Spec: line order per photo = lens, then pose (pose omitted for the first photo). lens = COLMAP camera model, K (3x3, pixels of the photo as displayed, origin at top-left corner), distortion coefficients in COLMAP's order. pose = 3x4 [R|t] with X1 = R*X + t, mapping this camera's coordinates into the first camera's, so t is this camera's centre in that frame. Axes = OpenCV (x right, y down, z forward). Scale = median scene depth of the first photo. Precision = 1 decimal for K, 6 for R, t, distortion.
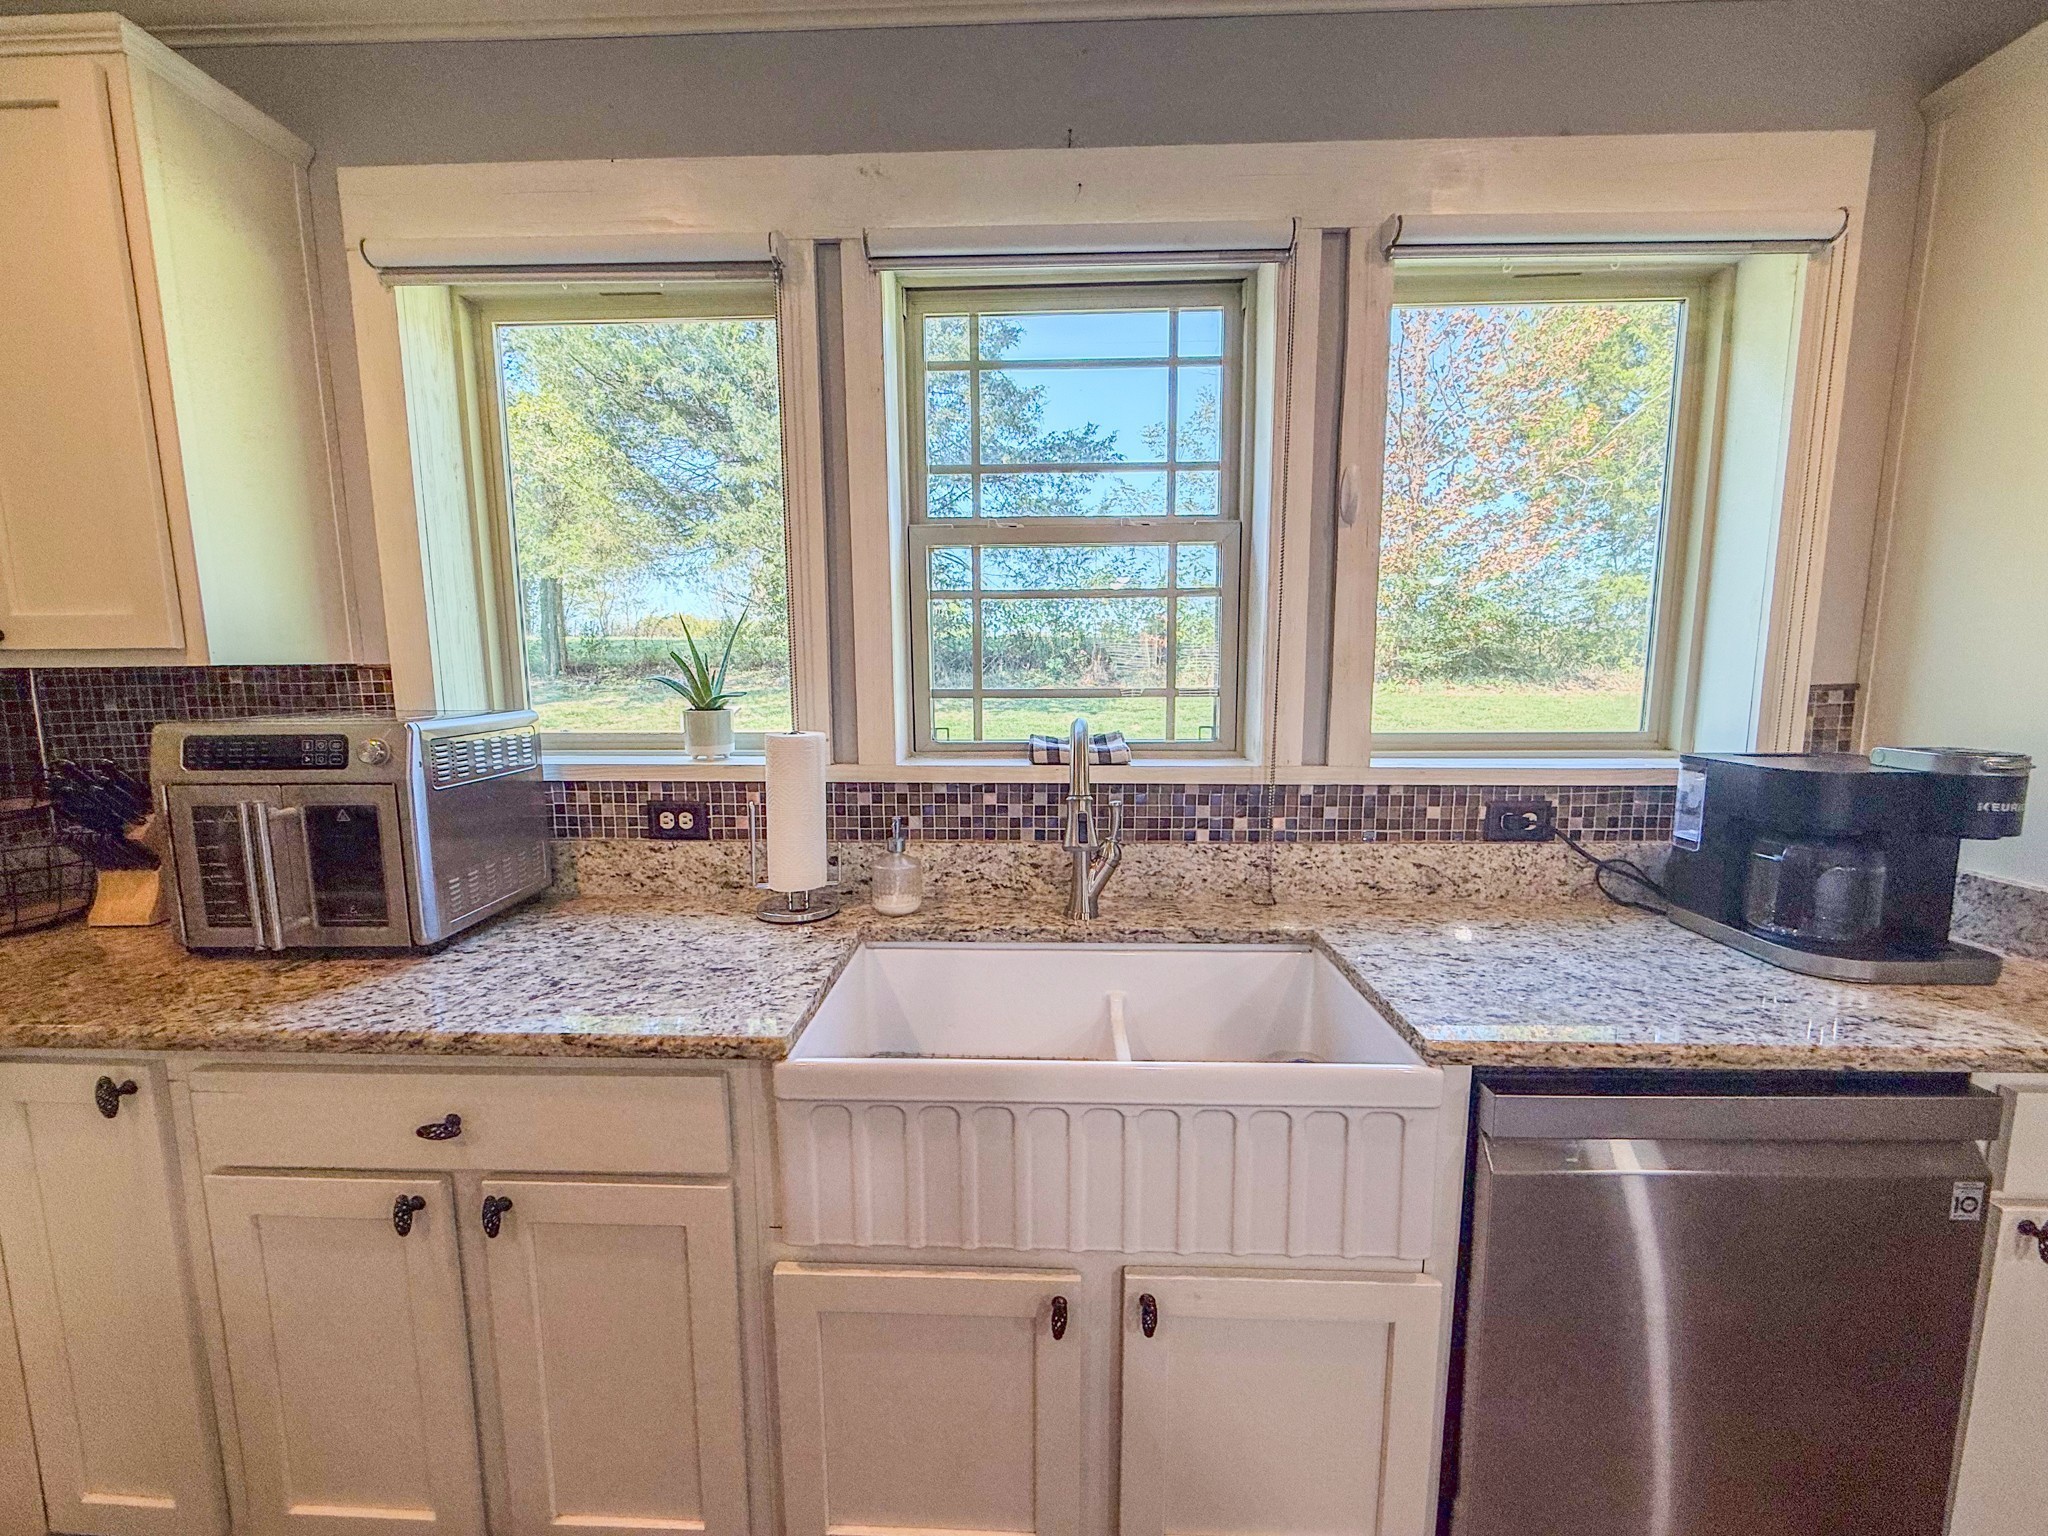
lens RADIAL K [[829.4, 0, 1015.9], [0, 829.4, 766.3], [0, 0, 1]] dist [-0.001184, 0.000124]
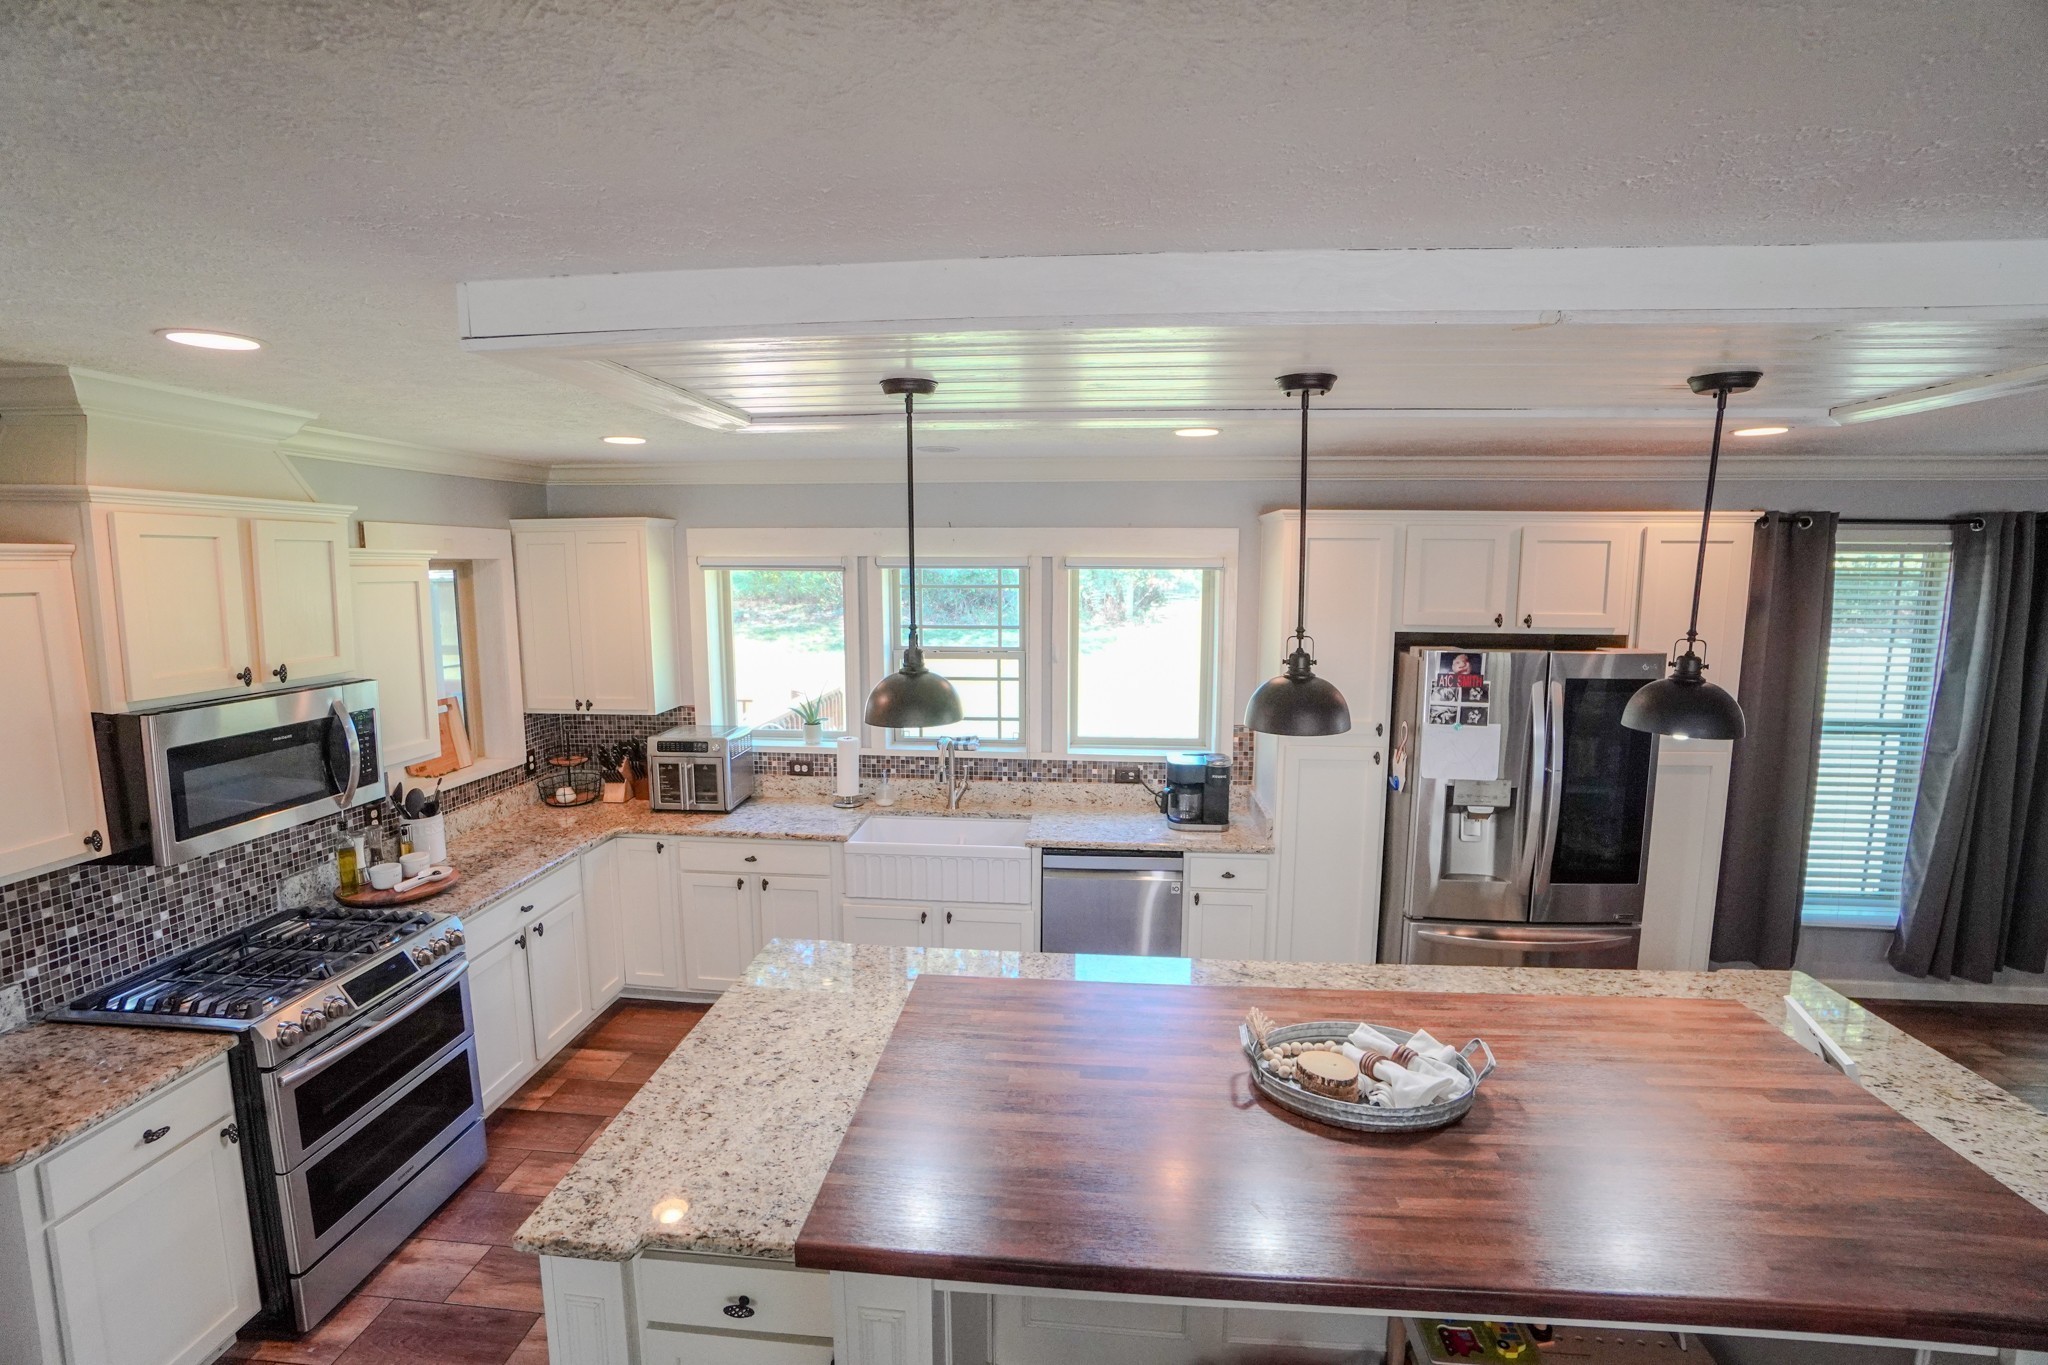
lens RADIAL K [[898.0, 0, 1006.7], [0, 898.0, 691.8], [0, 0, 1]] dist [-0.044310, 0.000203]
pose [[0.998254, 0.014646, -0.057222, 0.400422], [-0.014202, 0.999866, 0.008145, -0.213490], [0.057334, -0.007318, 0.998328, -1.816953]]
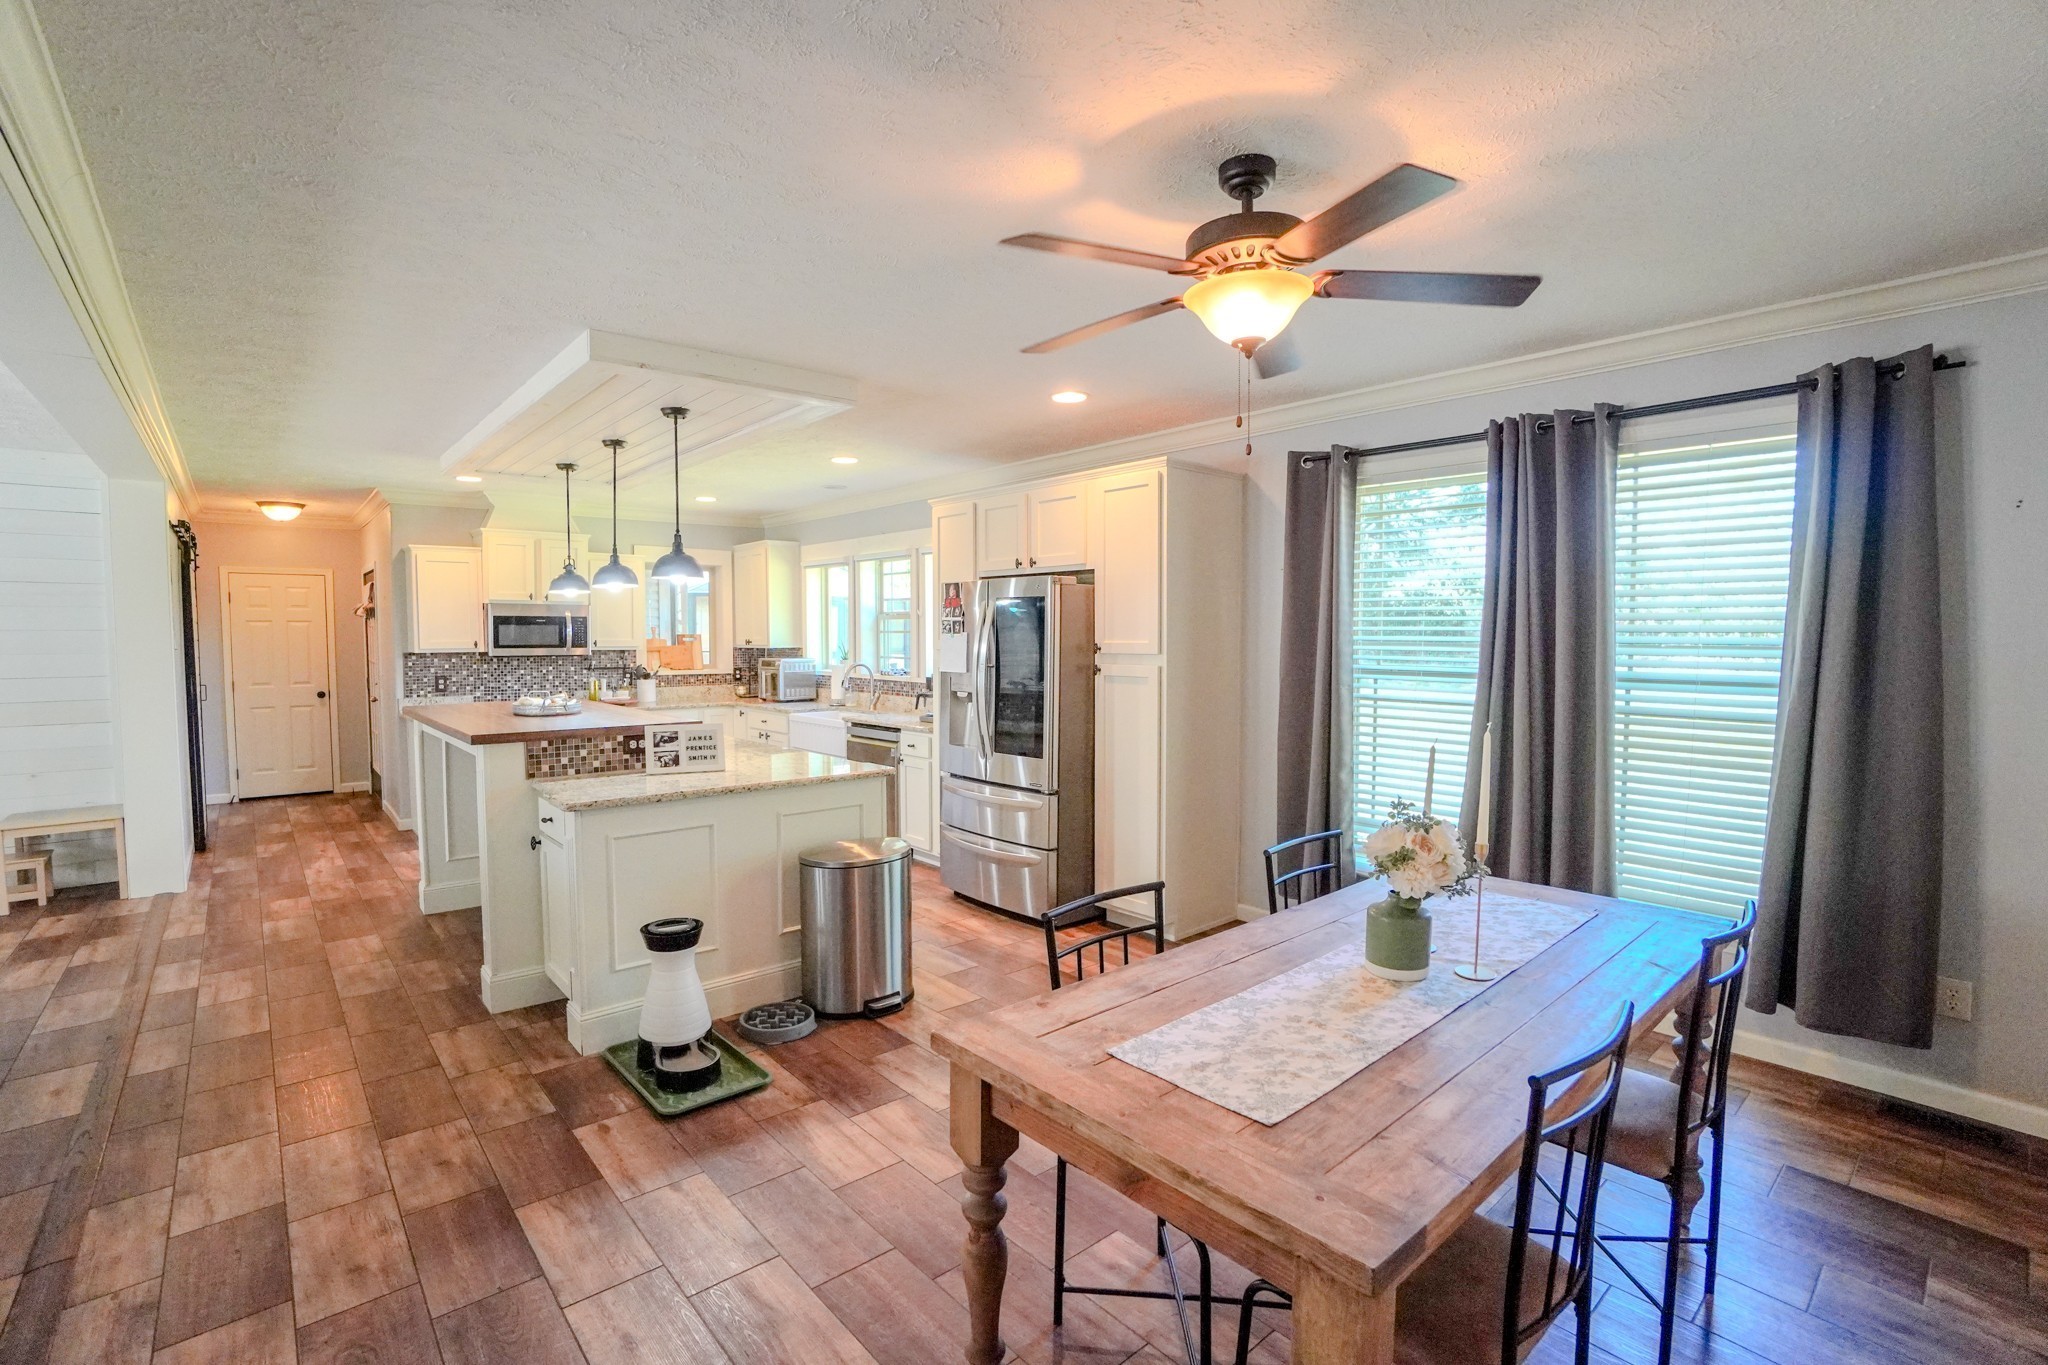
lens RADIAL K [[937.6, 0, 1045.2], [0, 937.6, 680.7], [0, 0, 1]] dist [-0.062060, 0.021956]
pose [[0.695718, 0.042814, -0.717038, 3.906696], [-0.095251, 0.994906, -0.033014, 0.105500], [0.711971, 0.091267, 0.696252, -1.650353]]
